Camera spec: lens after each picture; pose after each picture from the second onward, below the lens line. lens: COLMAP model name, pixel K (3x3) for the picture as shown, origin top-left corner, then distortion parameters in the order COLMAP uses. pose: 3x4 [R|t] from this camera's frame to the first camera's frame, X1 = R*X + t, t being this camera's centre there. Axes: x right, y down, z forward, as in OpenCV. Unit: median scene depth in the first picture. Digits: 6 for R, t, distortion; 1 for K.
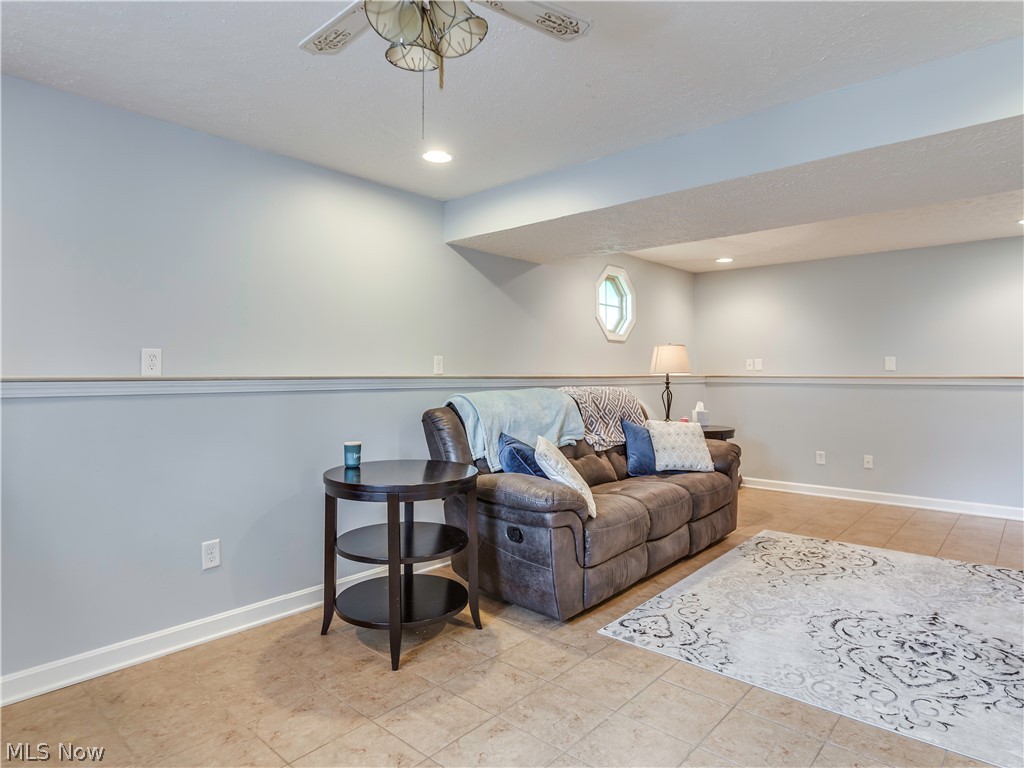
lens RADIAL K [[591.2, 0, 516.0], [0, 591.2, 386.7], [0, 0, 1]] dist [-0.012931, 0.002044]
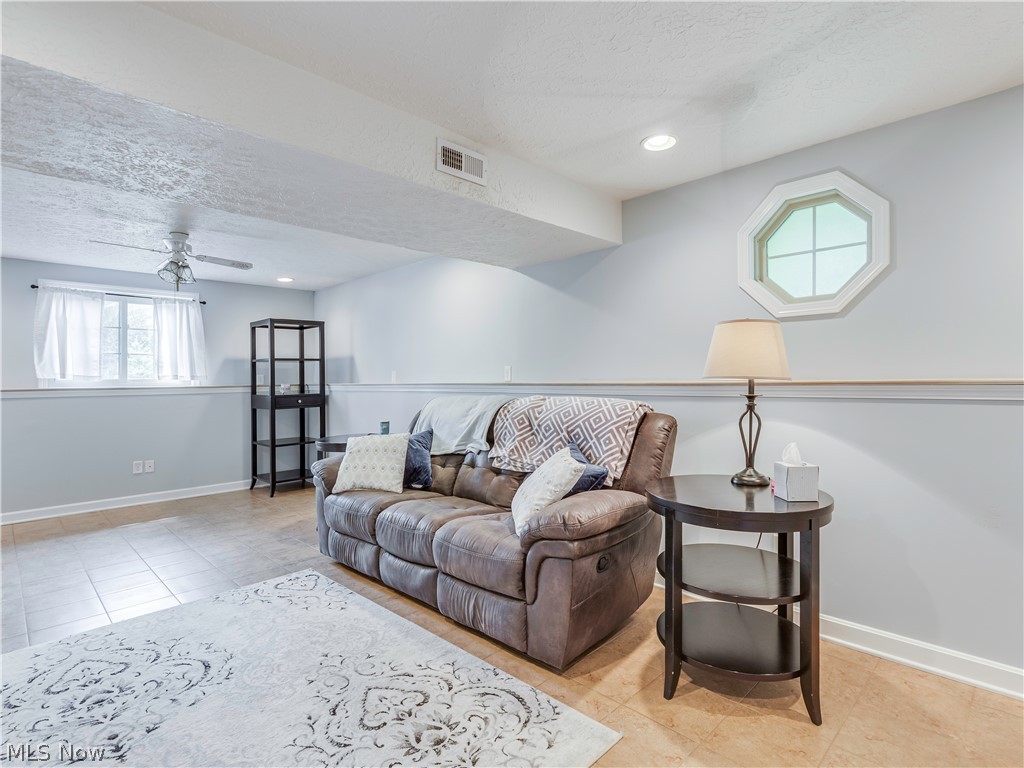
lens RADIAL K [[529.3, 0, 520.8], [0, 529.3, 385.0], [0, 0, 1]] dist [0.003871, 0.000838]
pose [[-0.055324, 0.012055, -0.998396, 1.338170], [-0.010992, 0.999859, 0.012682, -0.037495], [0.998408, 0.011676, -0.055184, 1.543886]]
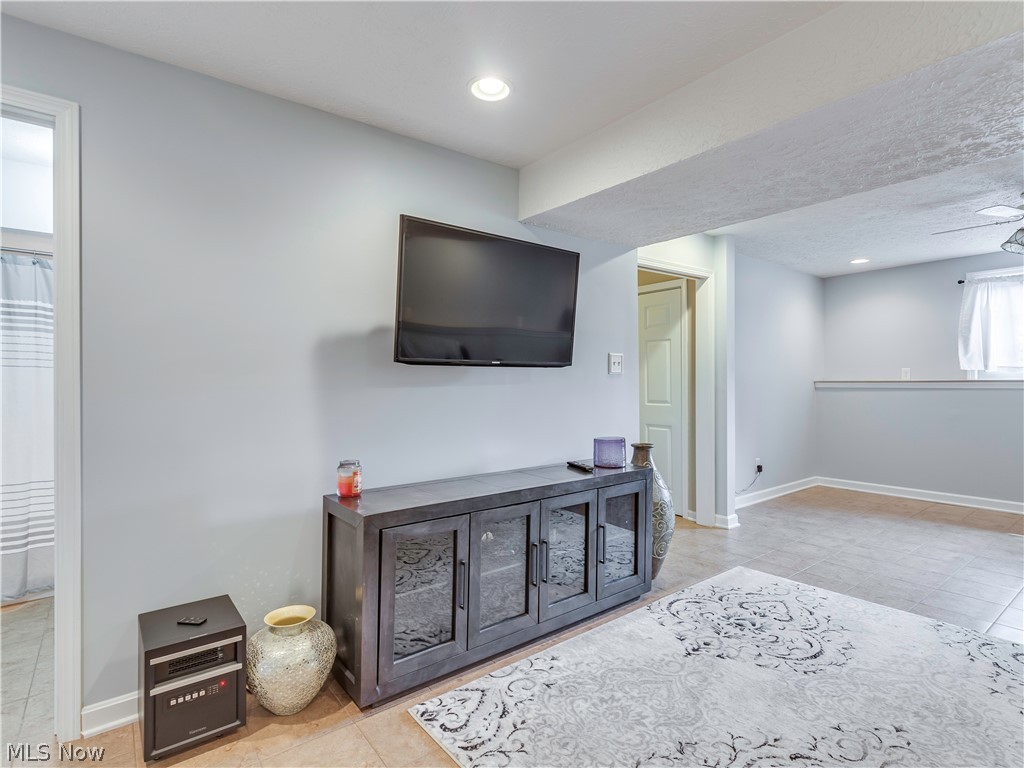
lens RADIAL K [[529.3, 0, 520.8], [0, 529.3, 385.0], [0, 0, 1]] dist [0.003871, 0.000838]
pose [[-0.984690, 0.006136, 0.174204, 0.863047], [0.011920, 0.999411, 0.032171, -0.044351], [-0.173904, 0.033755, -0.984184, 1.901456]]
